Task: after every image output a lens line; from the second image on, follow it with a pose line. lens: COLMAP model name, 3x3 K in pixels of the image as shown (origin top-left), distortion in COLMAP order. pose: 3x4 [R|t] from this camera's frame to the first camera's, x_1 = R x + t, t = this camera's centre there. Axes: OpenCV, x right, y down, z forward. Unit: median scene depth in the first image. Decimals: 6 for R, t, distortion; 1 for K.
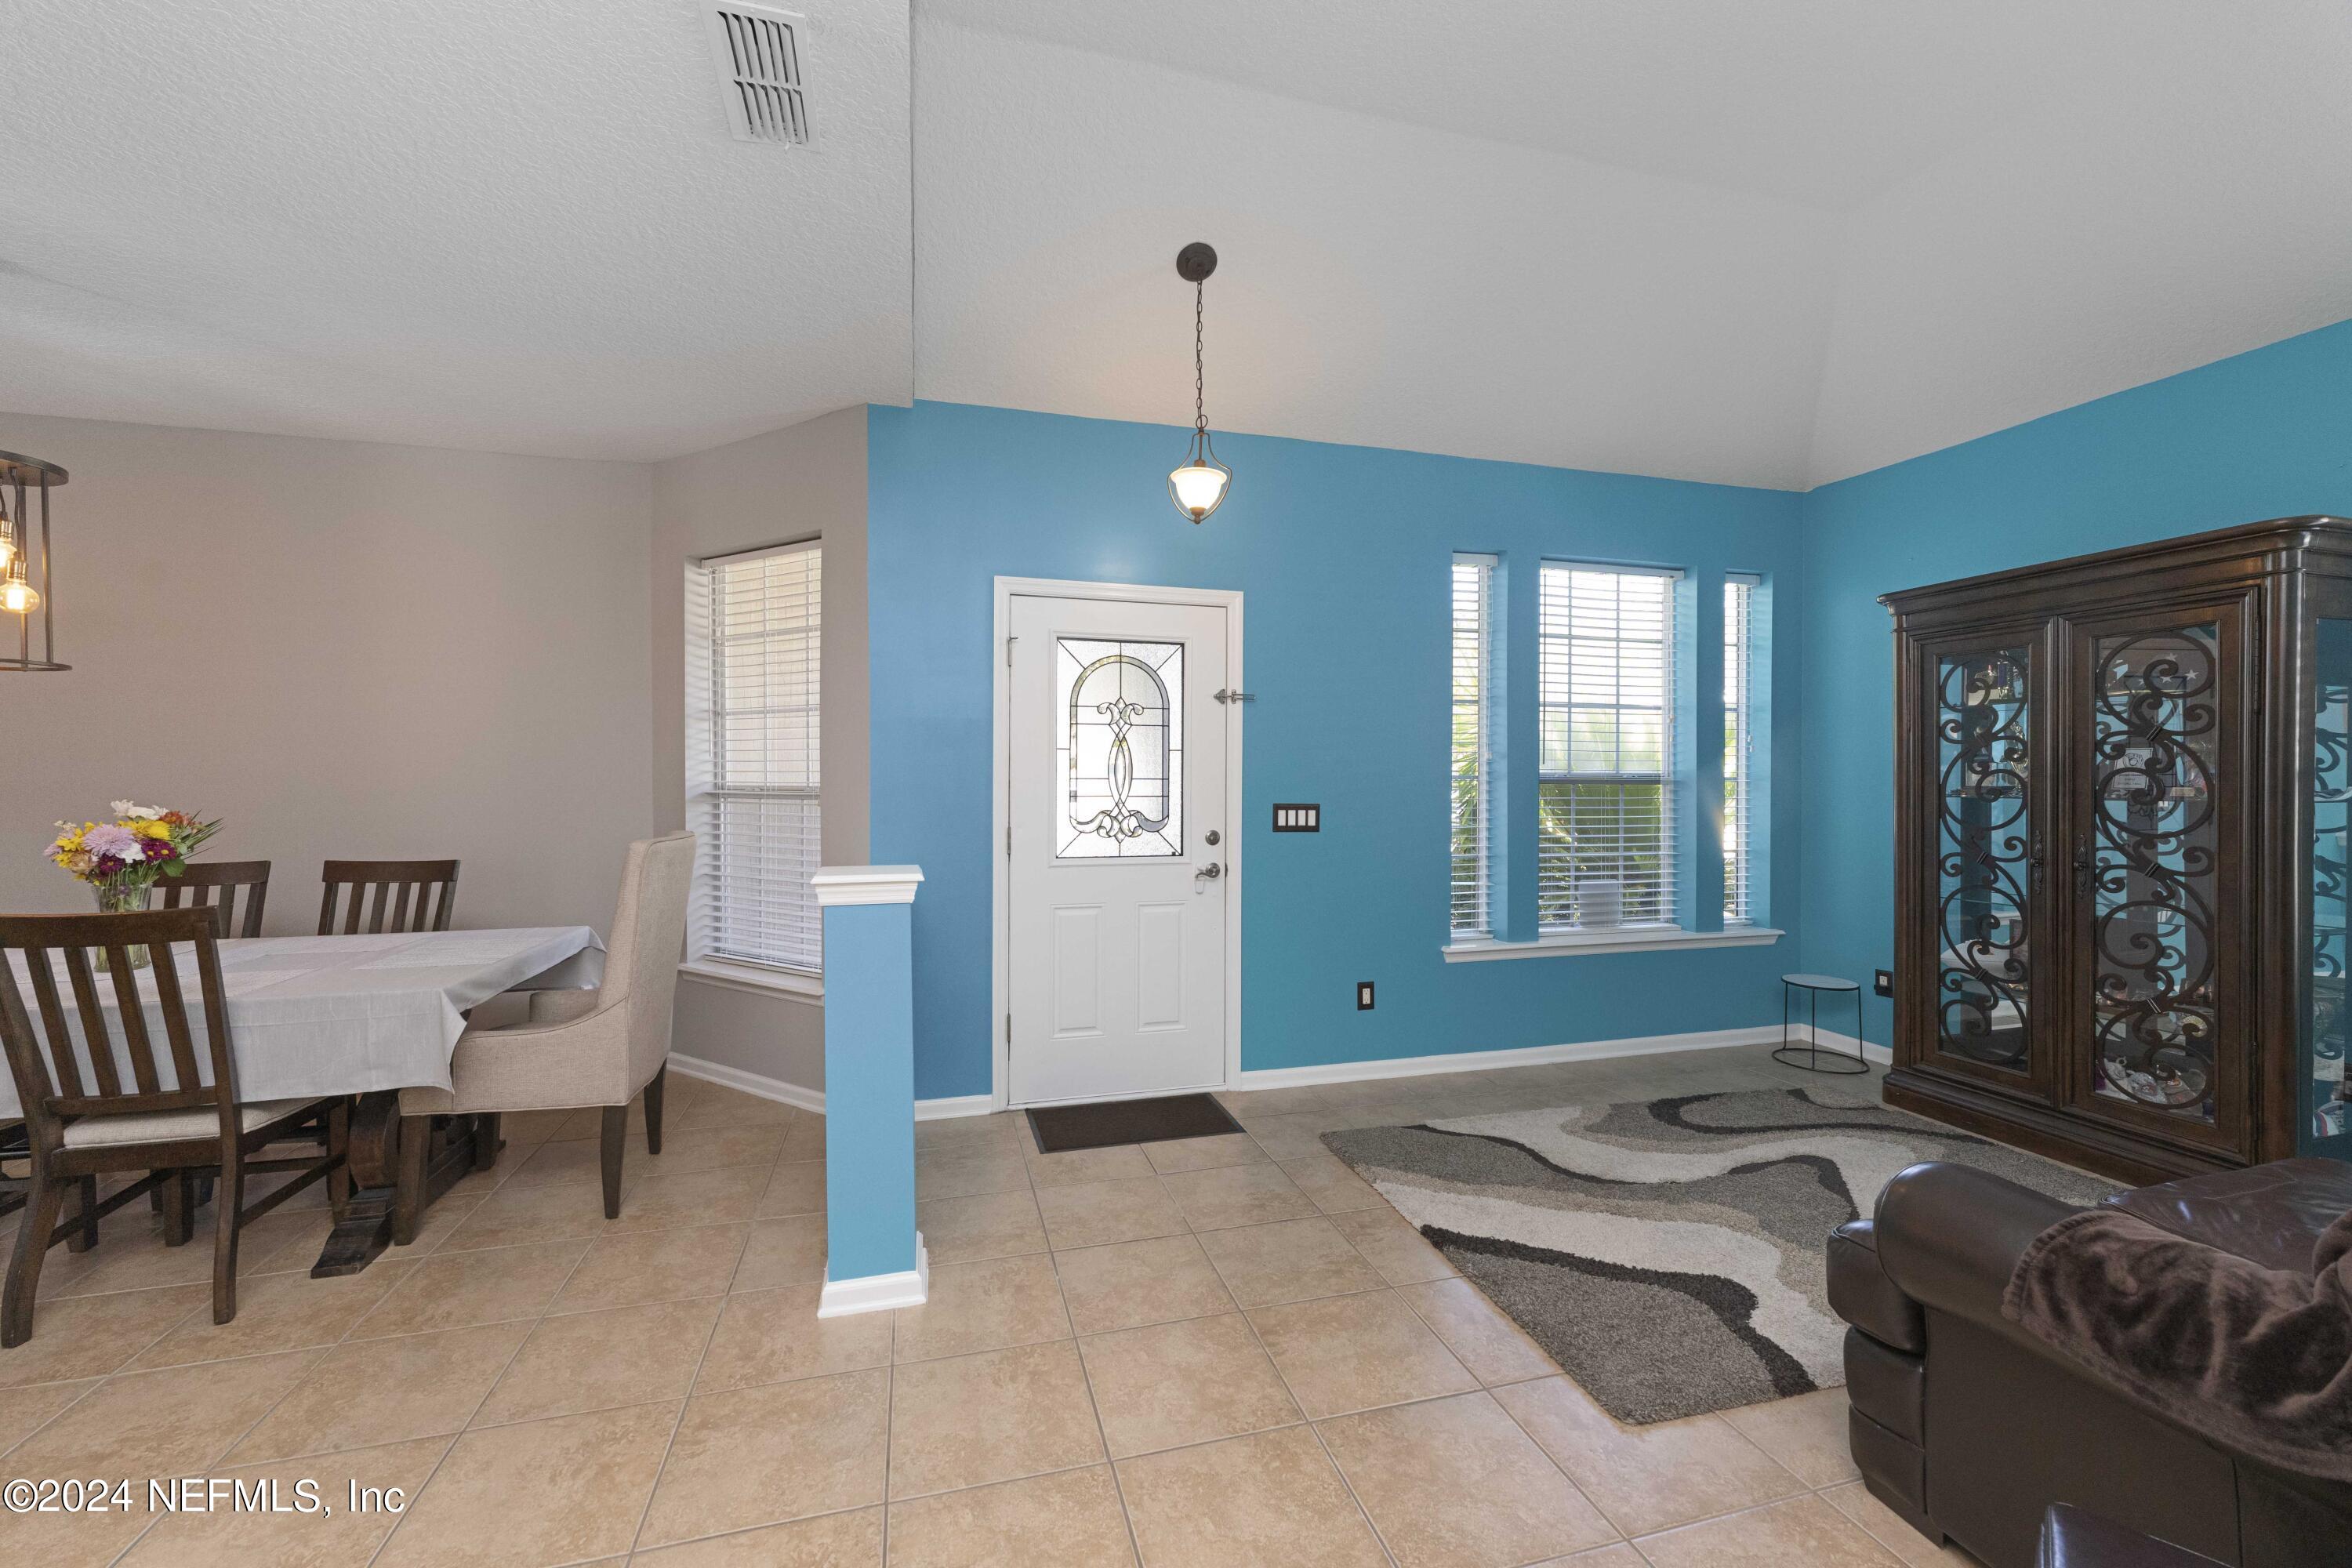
lens RADIAL K [[948.0, 0, 1154.1], [0, 948.0, 777.4], [0, 0, 1]] dist [-0.006937, 0.001877]
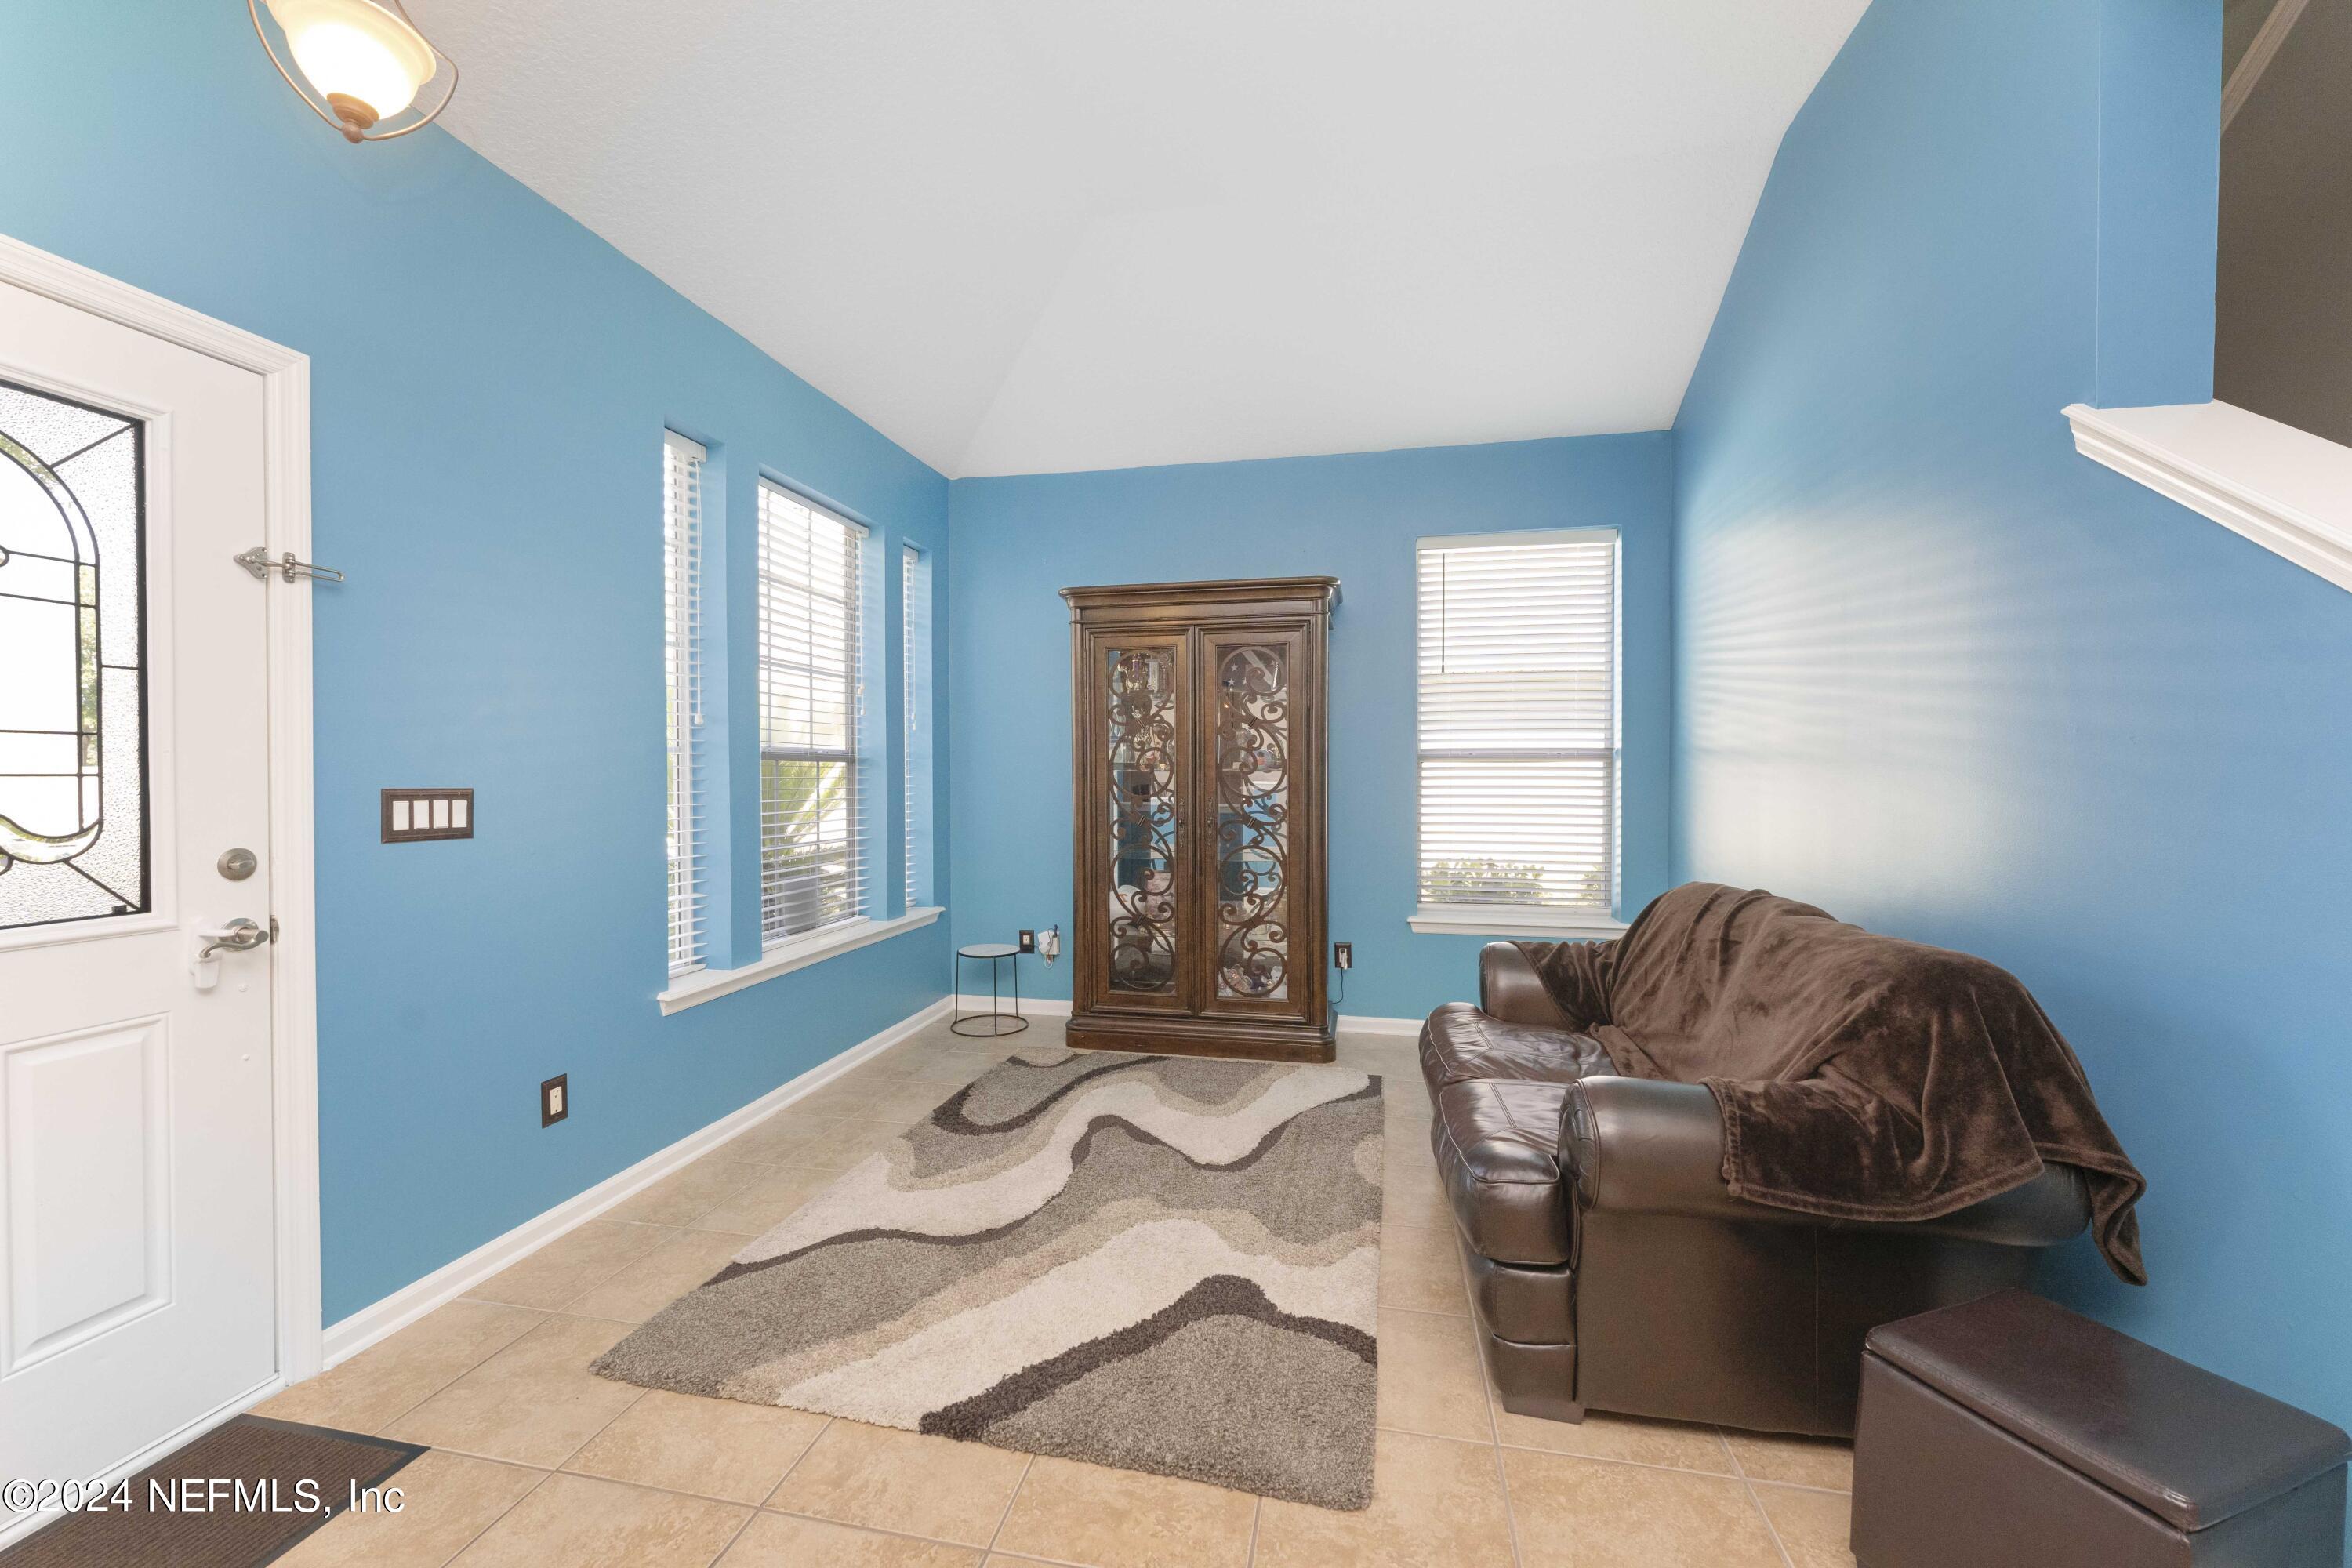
lens RADIAL K [[948.0, 0, 1265.6], [0, 948.0, 780.2], [0, 0, 1]] dist [-0.006937, 0.001877]
pose [[0.439669, -0.014594, 0.898041, -0.134488], [0.002335, 0.999883, 0.015106, 0.016991], [-0.898157, -0.004545, 0.439652, 0.356261]]
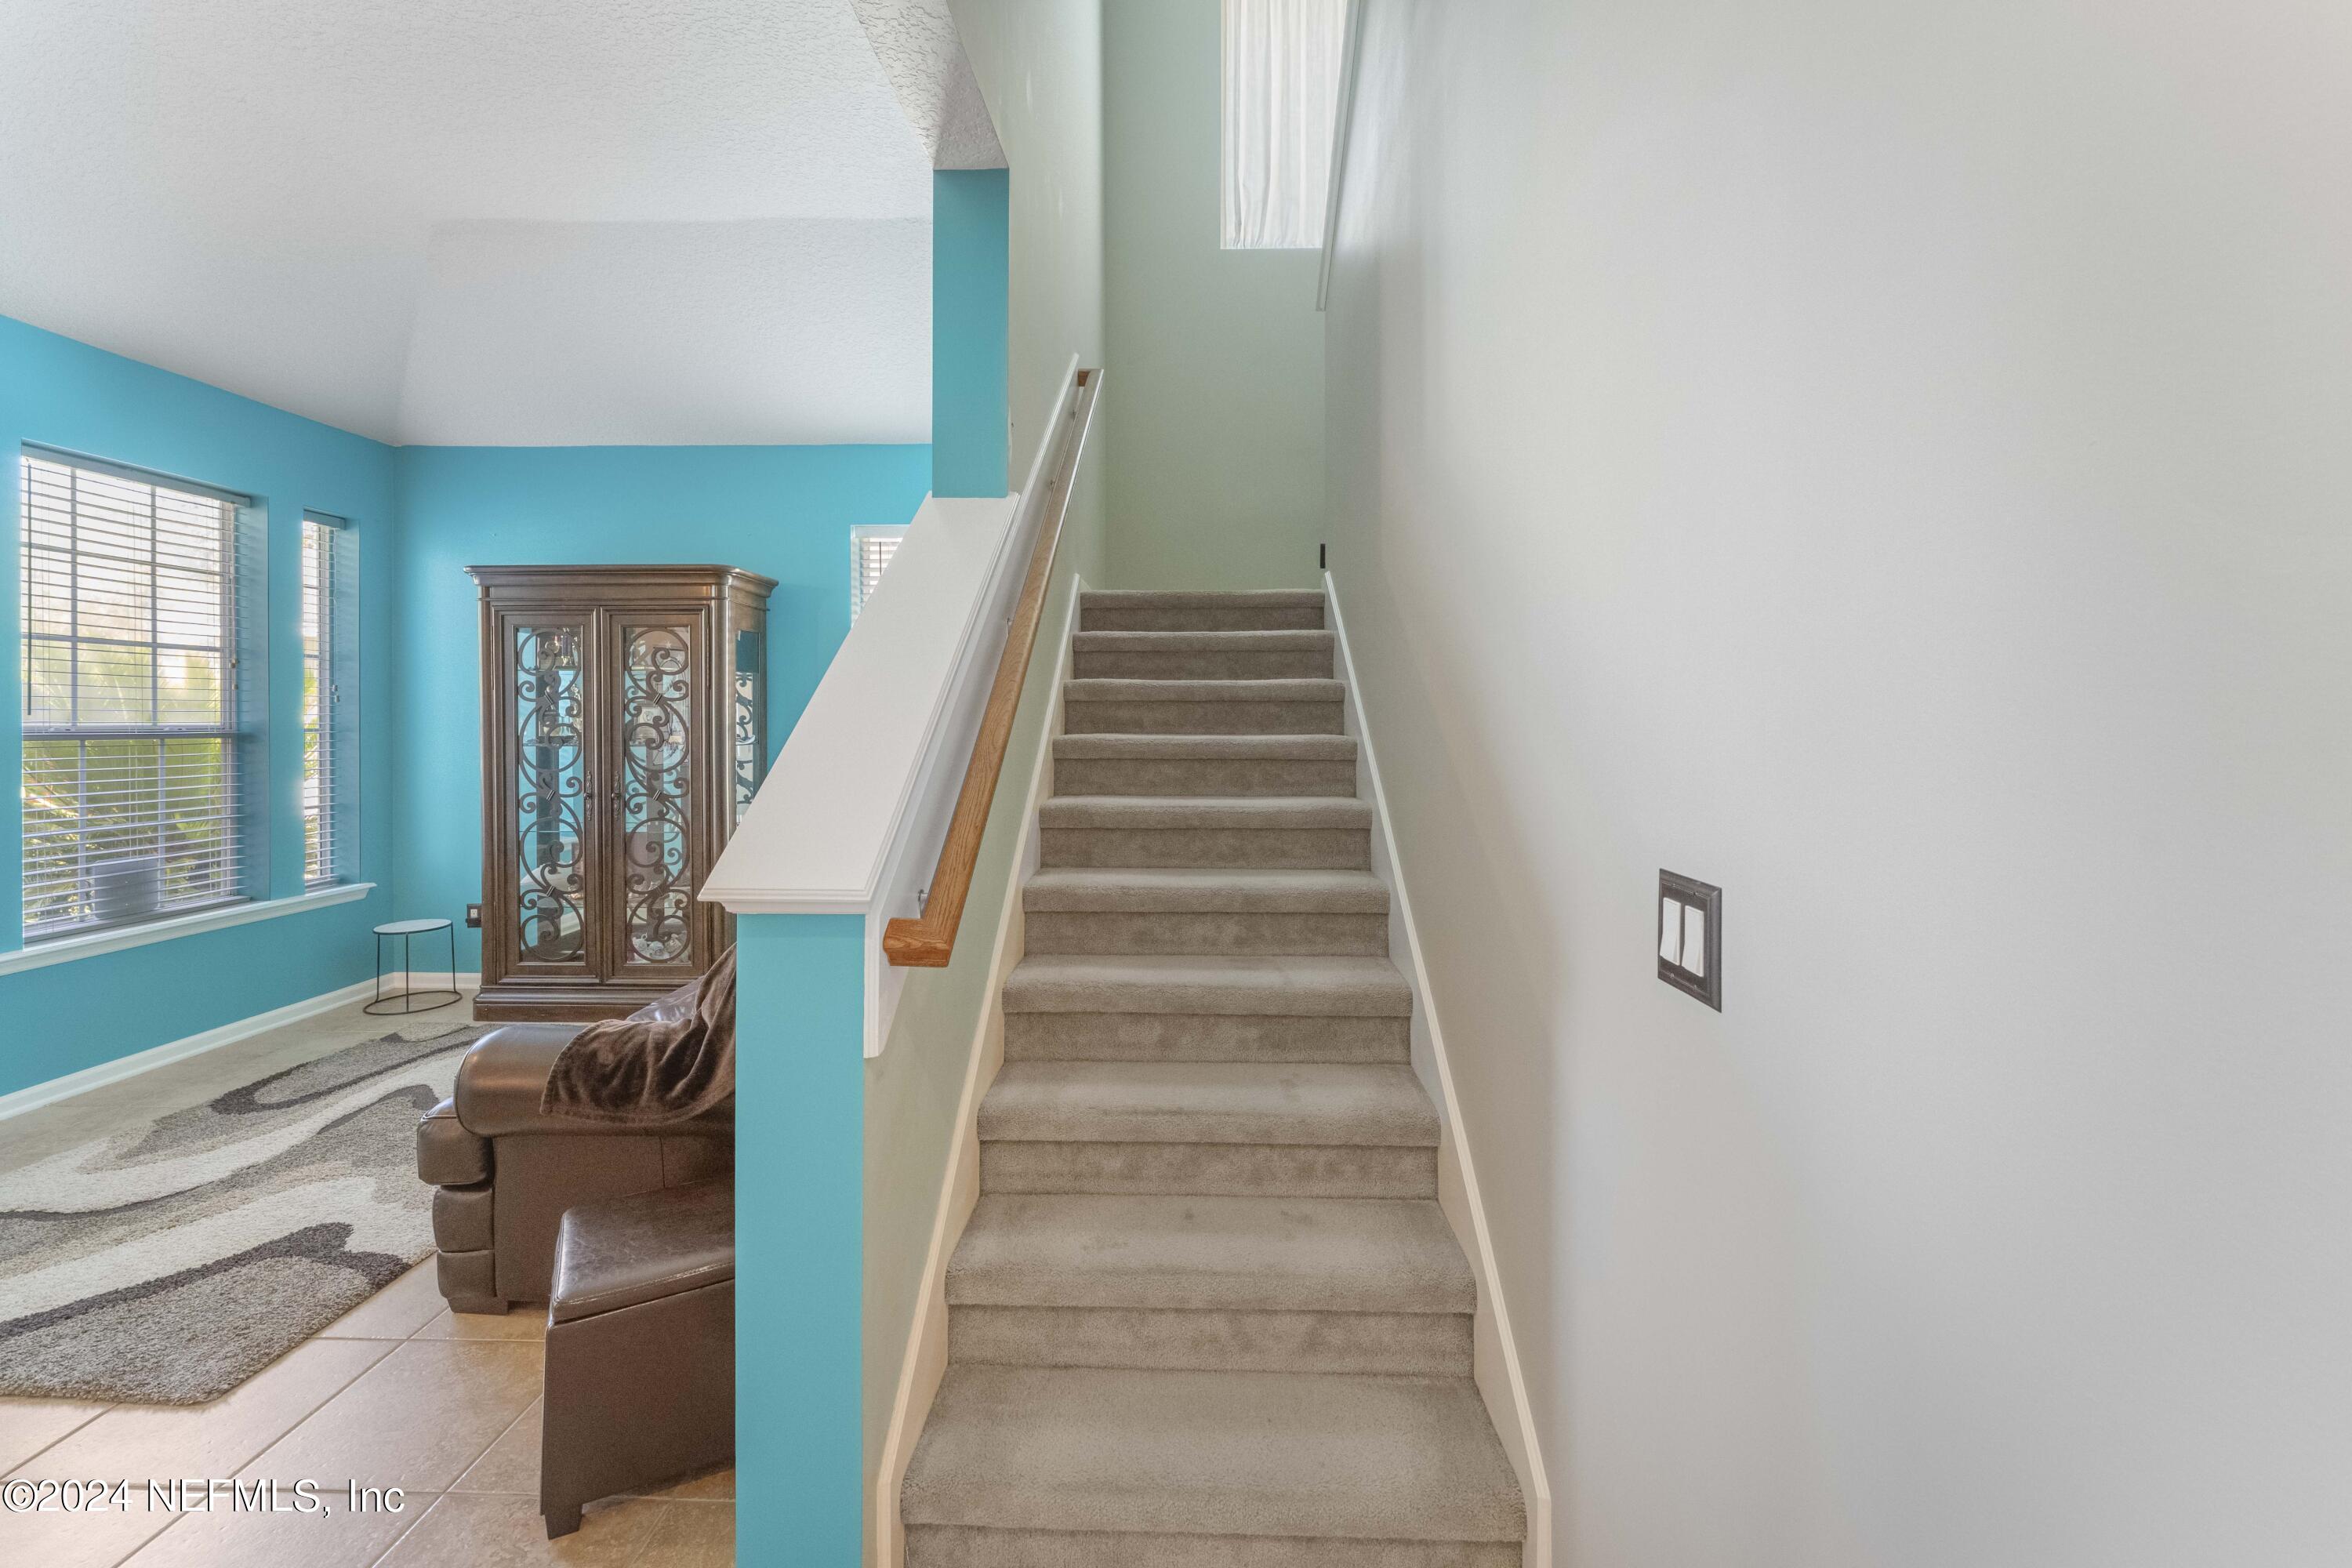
lens RADIAL K [[948.0, 0, 1170.5], [0, 948.0, 729.8], [0, 0, 1]] dist [-0.006937, 0.001877]
pose [[0.278266, -0.010172, 0.960450, -0.075957], [0.000497, 0.999945, 0.010446, -0.012582], [-0.960504, -0.002429, 0.278256, -0.114235]]
